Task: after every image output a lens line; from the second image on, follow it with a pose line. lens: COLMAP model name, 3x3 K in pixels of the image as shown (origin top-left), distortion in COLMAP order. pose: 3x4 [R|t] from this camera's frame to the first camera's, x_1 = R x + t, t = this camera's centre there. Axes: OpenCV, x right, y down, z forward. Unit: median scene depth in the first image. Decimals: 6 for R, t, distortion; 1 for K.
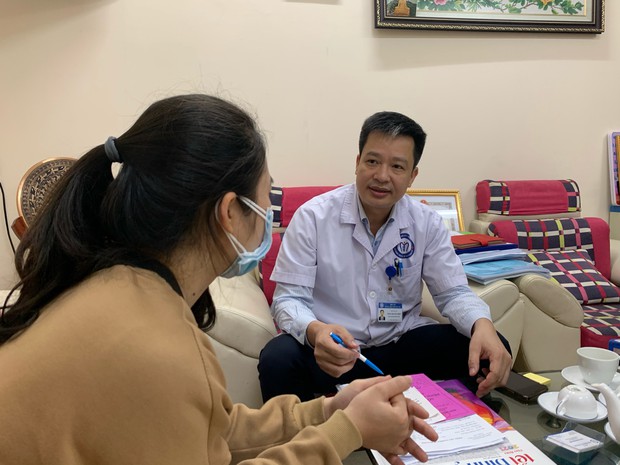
lens RADIAL K [[467.7, 0, 310.0], [0, 467.7, 232.5], [0, 0, 1]] dist [0.001013, -0.002000]
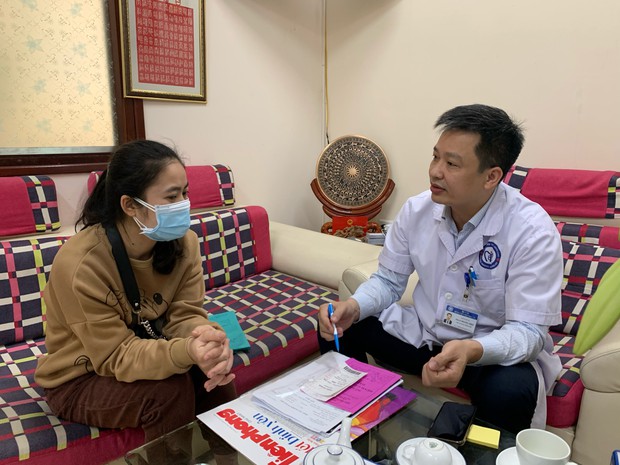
lens RADIAL K [[467.7, 0, 310.0], [0, 467.7, 232.5], [0, 0, 1]] dist [0.001013, -0.002000]
pose [[0.558538, 0.184198, -0.808768, 0.743708], [-0.092756, 0.982786, 0.159773, -0.128059], [0.824276, -0.014221, 0.566009, 0.208575]]
